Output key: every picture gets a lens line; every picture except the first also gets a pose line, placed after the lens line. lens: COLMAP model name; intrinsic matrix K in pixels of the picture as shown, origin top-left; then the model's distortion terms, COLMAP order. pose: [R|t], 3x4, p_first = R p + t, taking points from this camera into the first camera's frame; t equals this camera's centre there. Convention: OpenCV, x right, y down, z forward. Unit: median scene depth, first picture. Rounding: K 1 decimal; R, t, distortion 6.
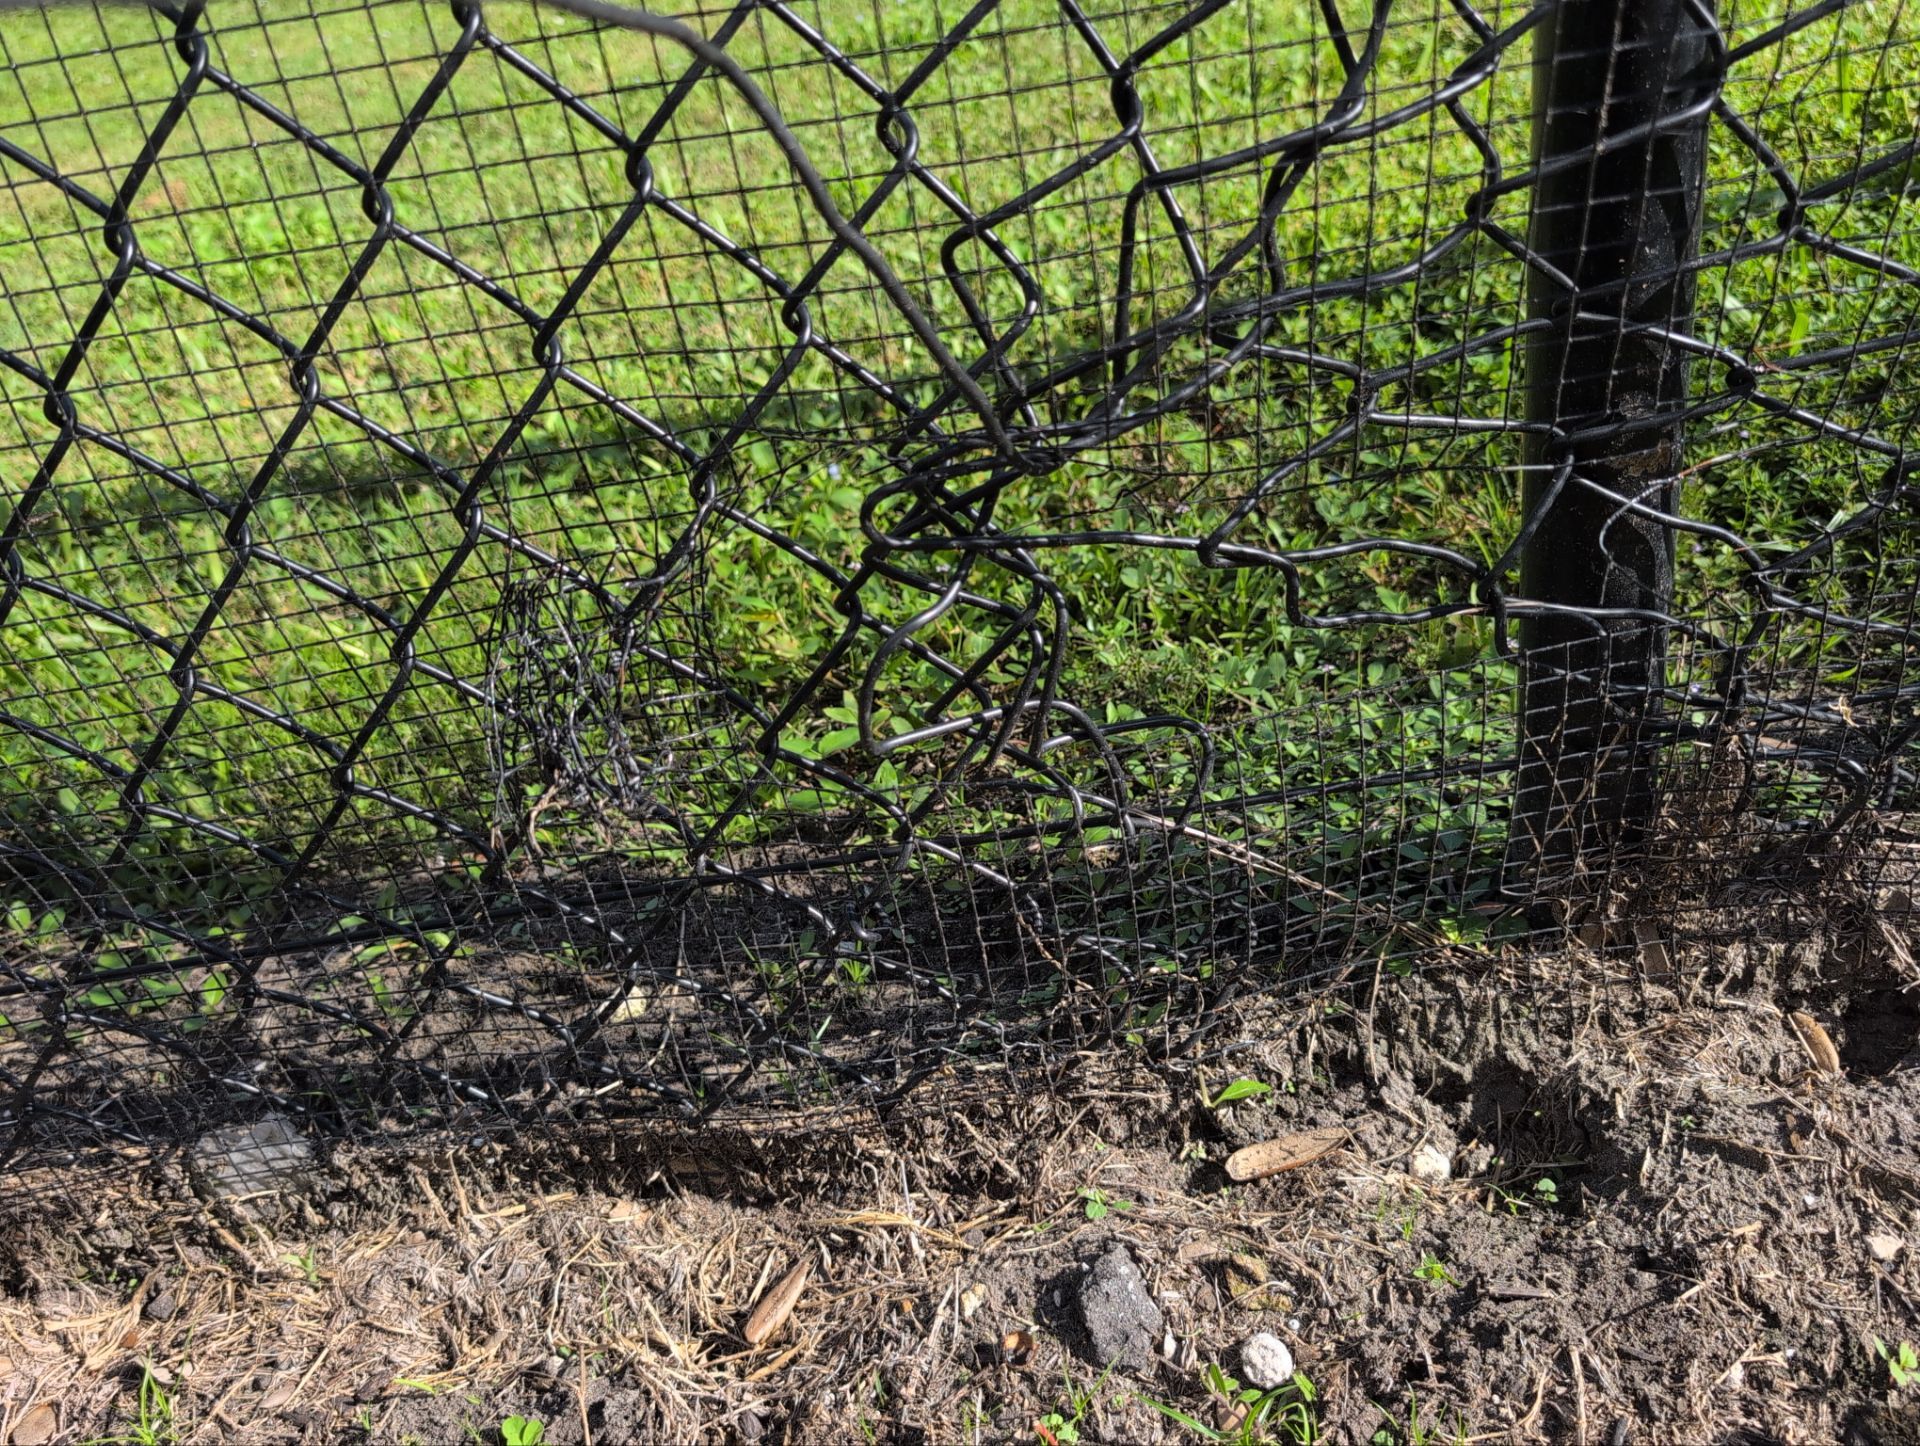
lens RADIAL K [[1628.7, 0, 960.0], [0, 1628.7, 723.0], [0, 0, 1]] dist [-0.009419, -0.001858]
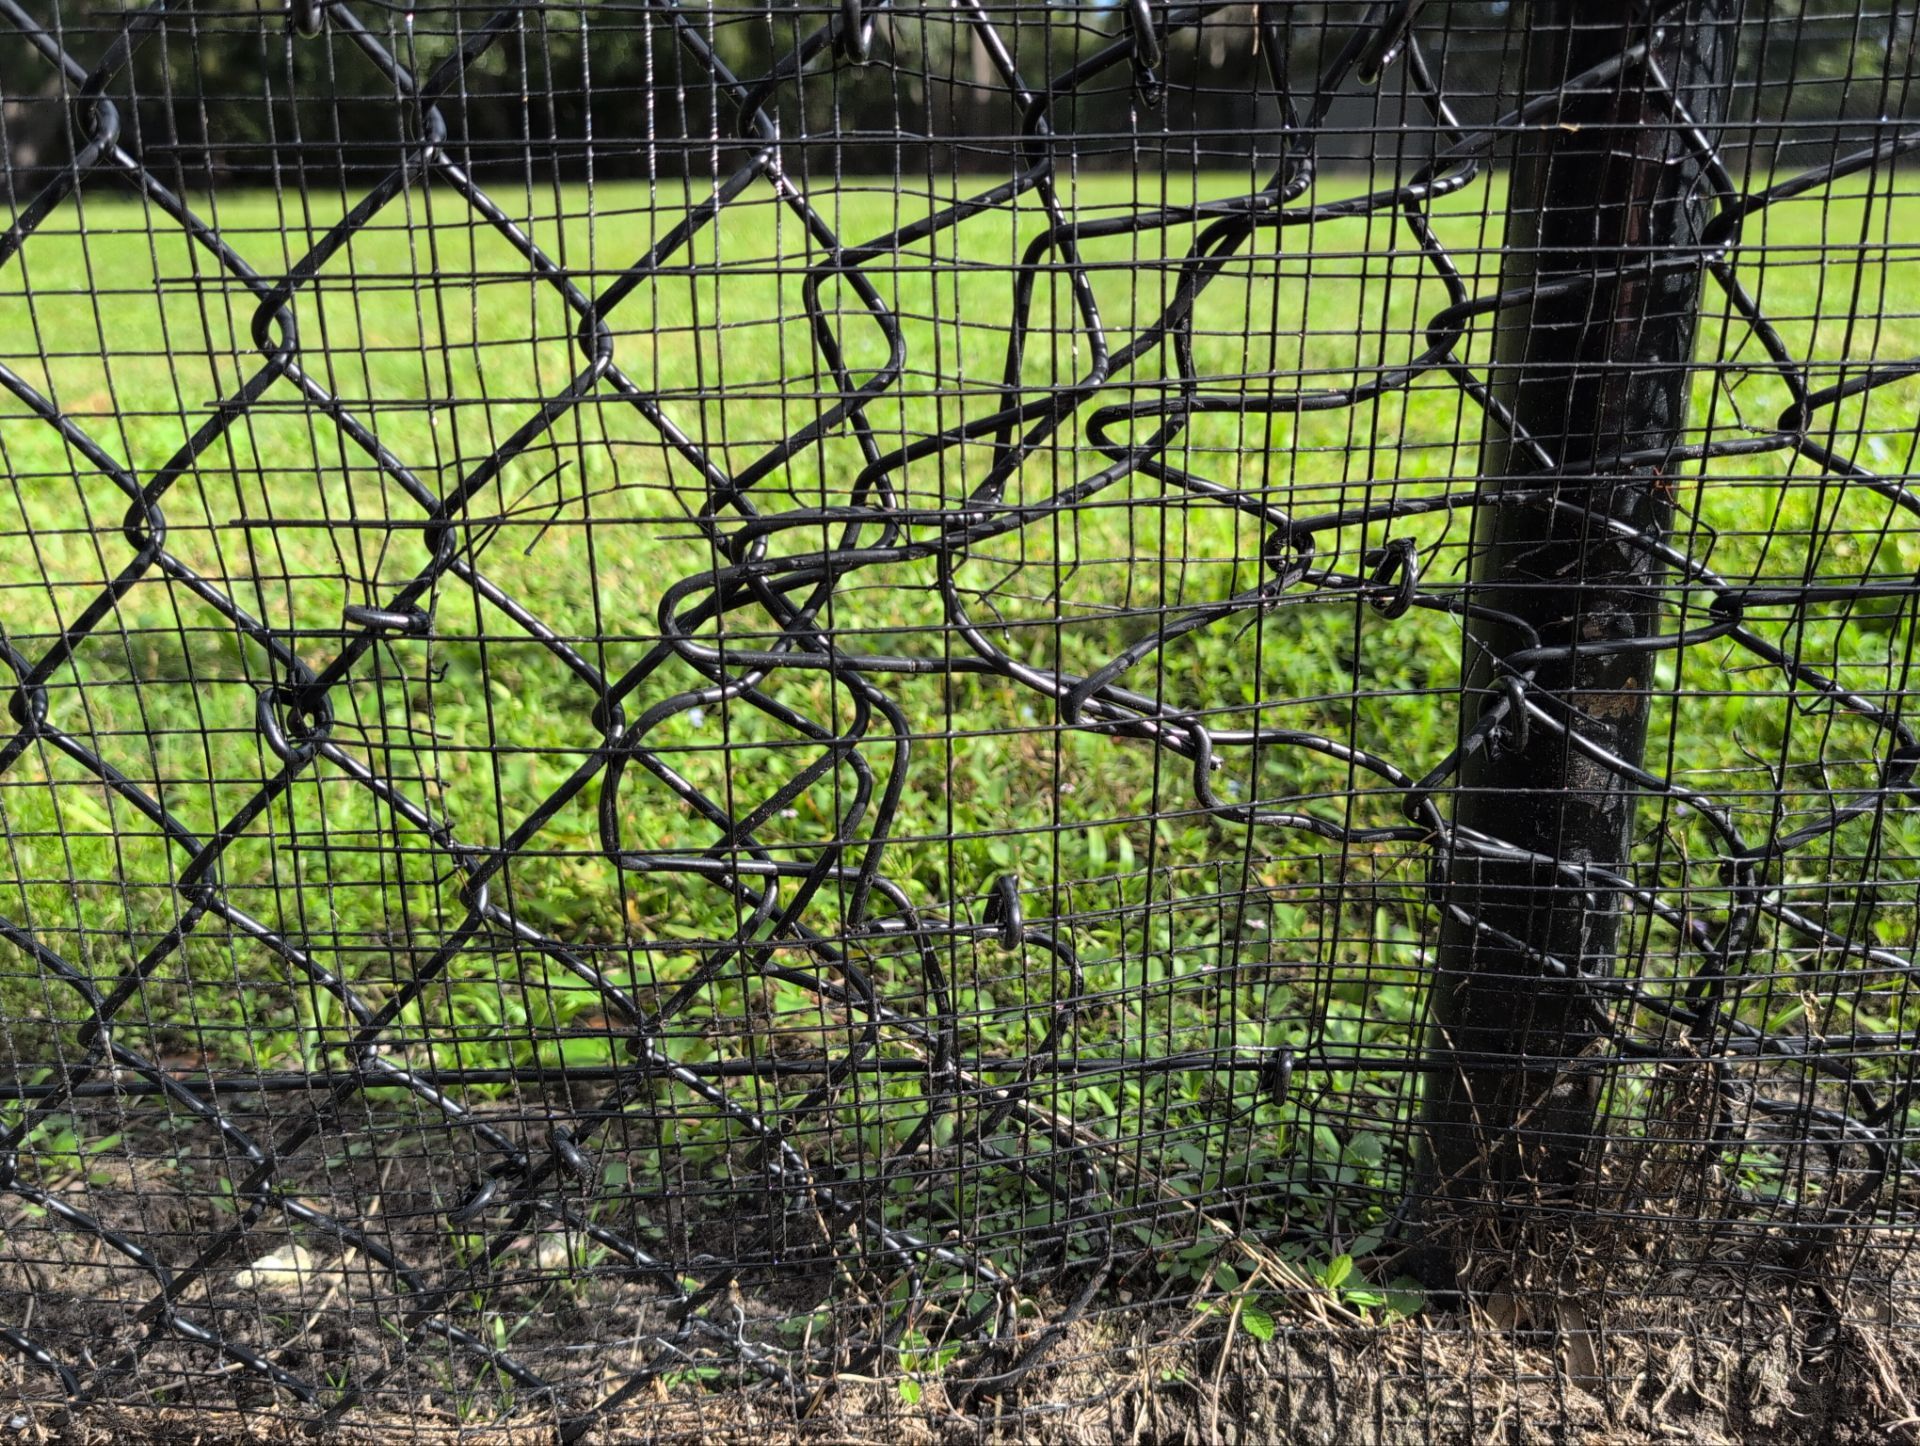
lens RADIAL K [[1628.7, 0, 960.0], [0, 1628.7, 723.0], [0, 0, 1]] dist [-0.009419, -0.001858]
pose [[0.988808, 0.143329, 0.041412, 0.053927], [-0.129422, 0.962154, -0.239812, 0.077145], [-0.074216, 0.231768, 0.969936, 0.187272]]
